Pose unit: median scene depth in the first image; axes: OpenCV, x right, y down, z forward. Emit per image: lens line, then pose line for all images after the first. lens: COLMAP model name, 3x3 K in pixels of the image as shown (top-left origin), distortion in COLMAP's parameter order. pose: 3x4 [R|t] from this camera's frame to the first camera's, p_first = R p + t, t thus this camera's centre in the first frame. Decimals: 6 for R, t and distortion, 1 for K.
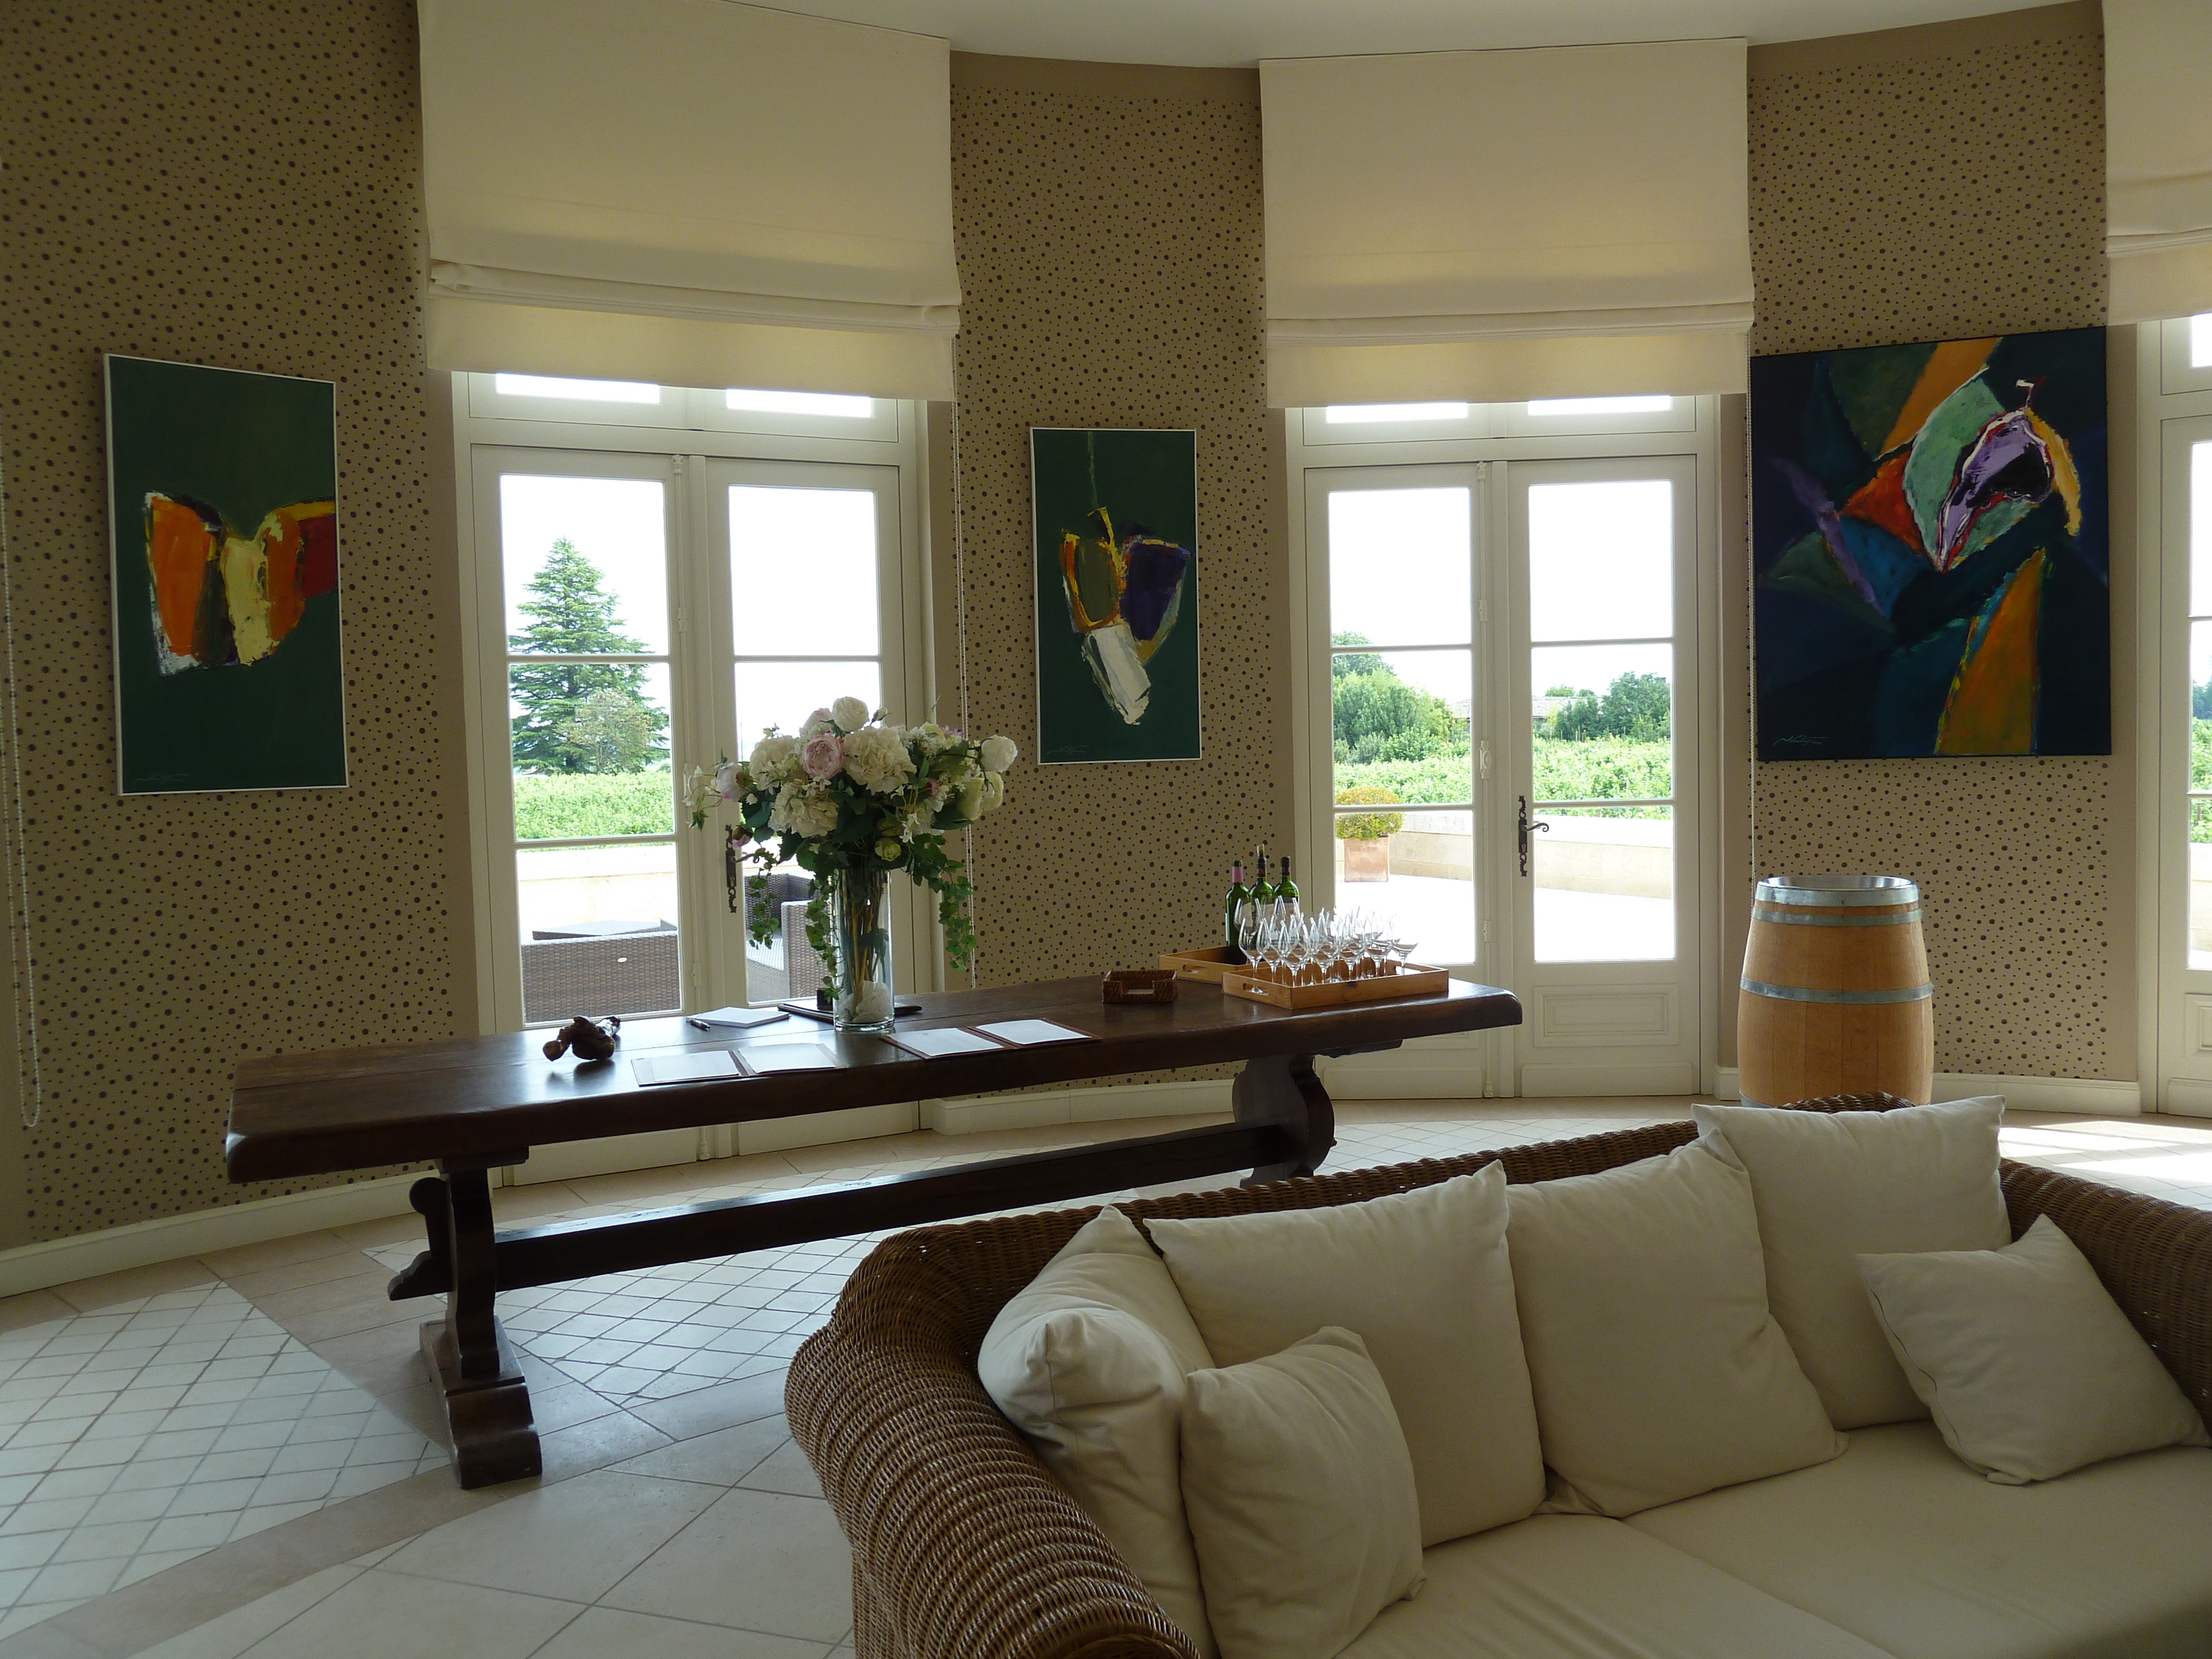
lens RADIAL K [[1675.3, 0, 1103.5], [0, 1675.3, 827.9], [0, 0, 1]] dist [-0.038432, -0.002961]
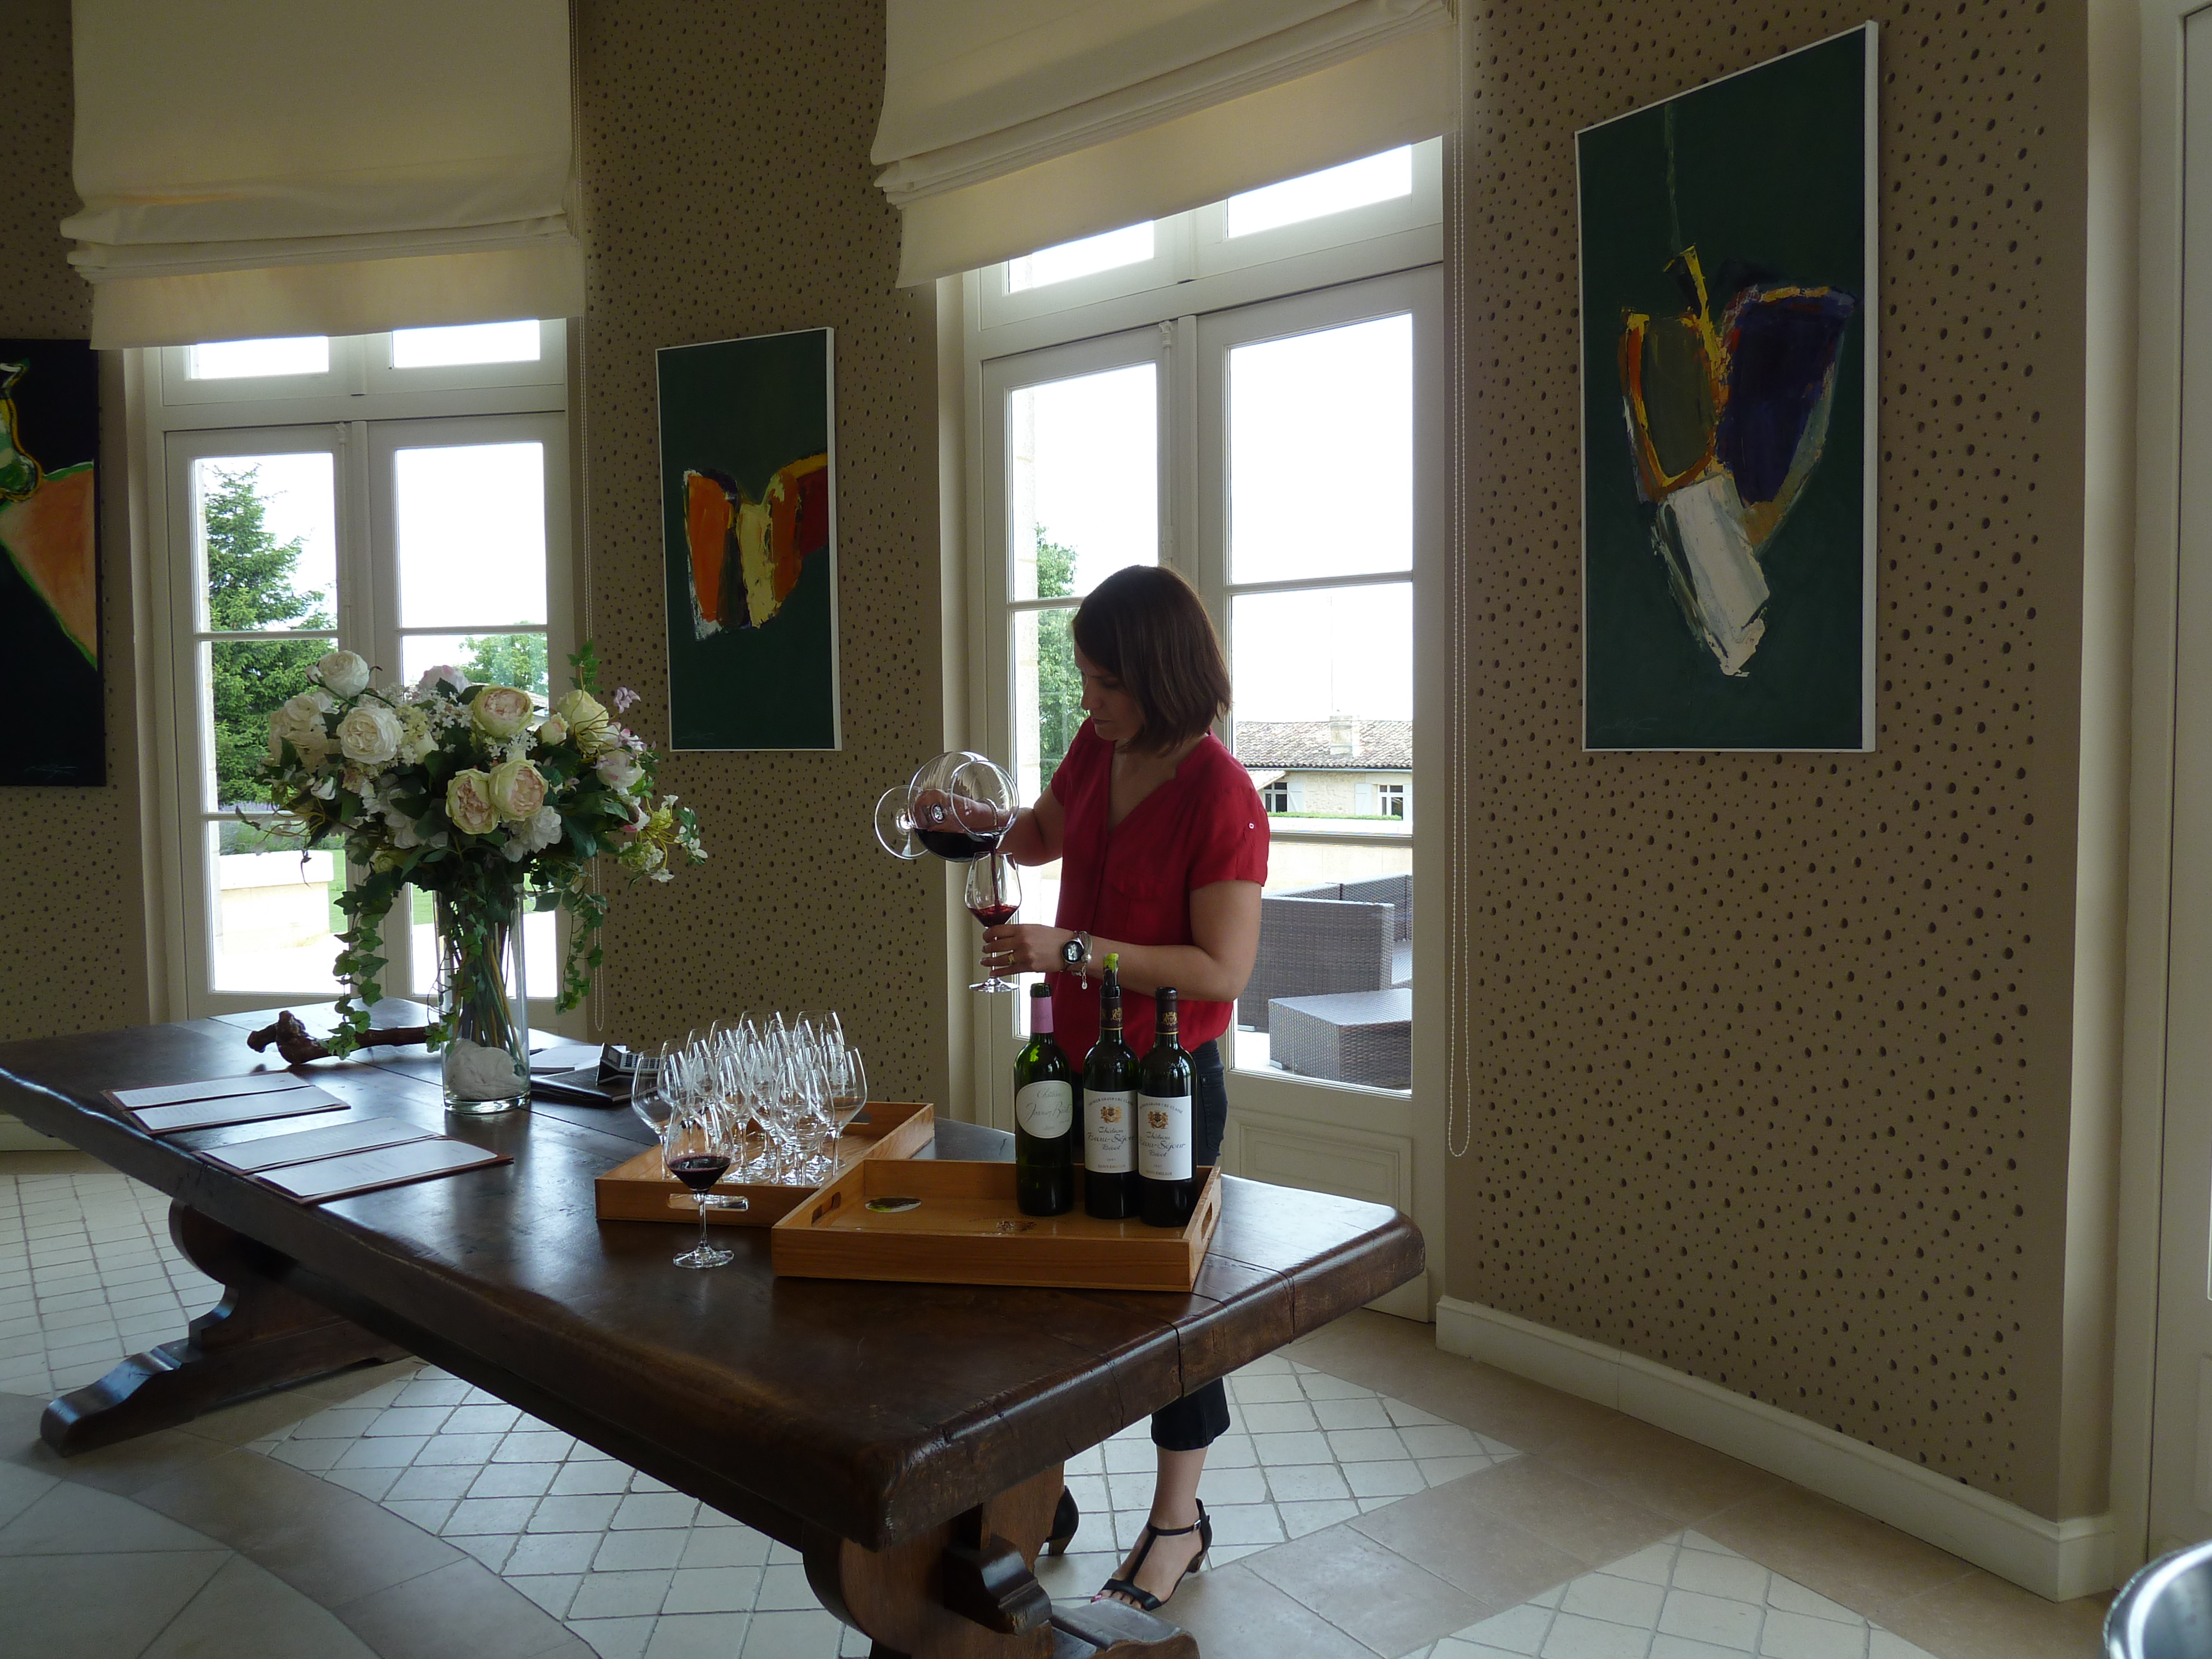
lens RADIAL K [[1675.3, 0, 1106.6], [0, 1675.3, 828.9], [0, 0, 1]] dist [-0.038432, -0.002961]
pose [[0.358488, 0.076306, -0.930411, 0.422298], [-0.047062, 0.996864, 0.063623, -0.040442], [0.932347, 0.020979, 0.360954, 0.667258]]
